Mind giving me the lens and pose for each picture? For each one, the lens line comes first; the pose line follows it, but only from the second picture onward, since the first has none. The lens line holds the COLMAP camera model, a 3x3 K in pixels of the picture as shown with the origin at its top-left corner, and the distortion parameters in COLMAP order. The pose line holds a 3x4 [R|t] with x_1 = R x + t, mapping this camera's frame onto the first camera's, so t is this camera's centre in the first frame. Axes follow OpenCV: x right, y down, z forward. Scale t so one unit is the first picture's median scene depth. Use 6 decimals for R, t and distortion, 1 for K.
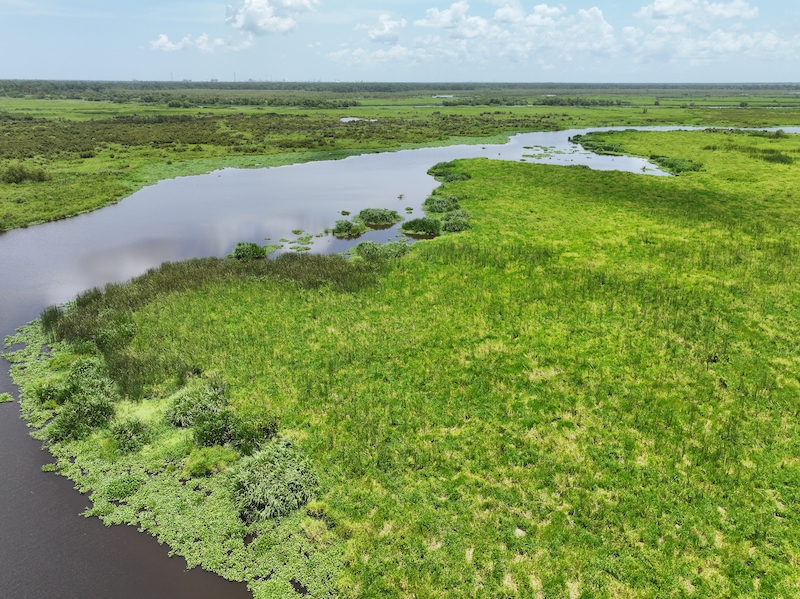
lens RADIAL K [[566.1, 0, 402.1], [0, 566.1, 297.9], [0, 0, 1]] dist [-0.005522, 0.026536]
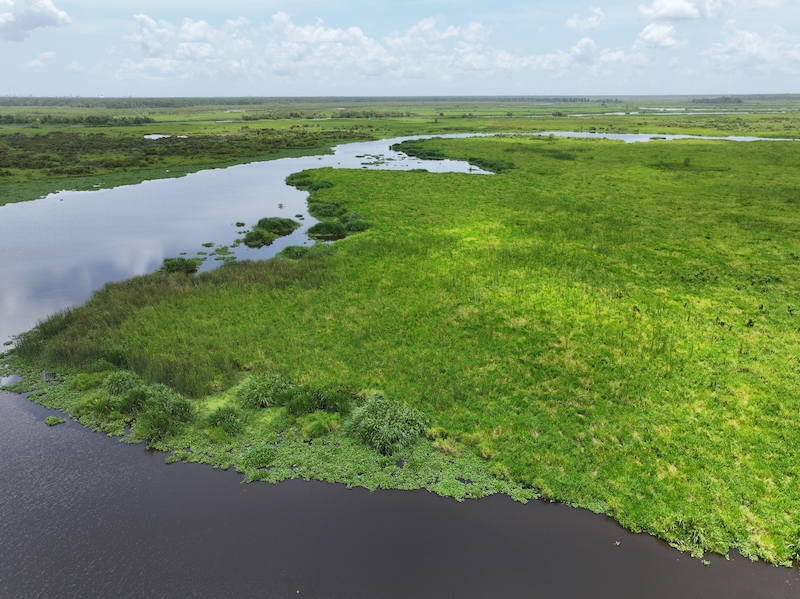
lens RADIAL K [[566.1, 0, 402.1], [0, 566.1, 297.9], [0, 0, 1]] dist [-0.005522, 0.026536]
pose [[0.934815, -0.126297, 0.331919, -0.098889], [0.133566, 0.991040, 0.000921, 0.010472], [-0.329061, 0.043472, 0.943308, -0.028493]]
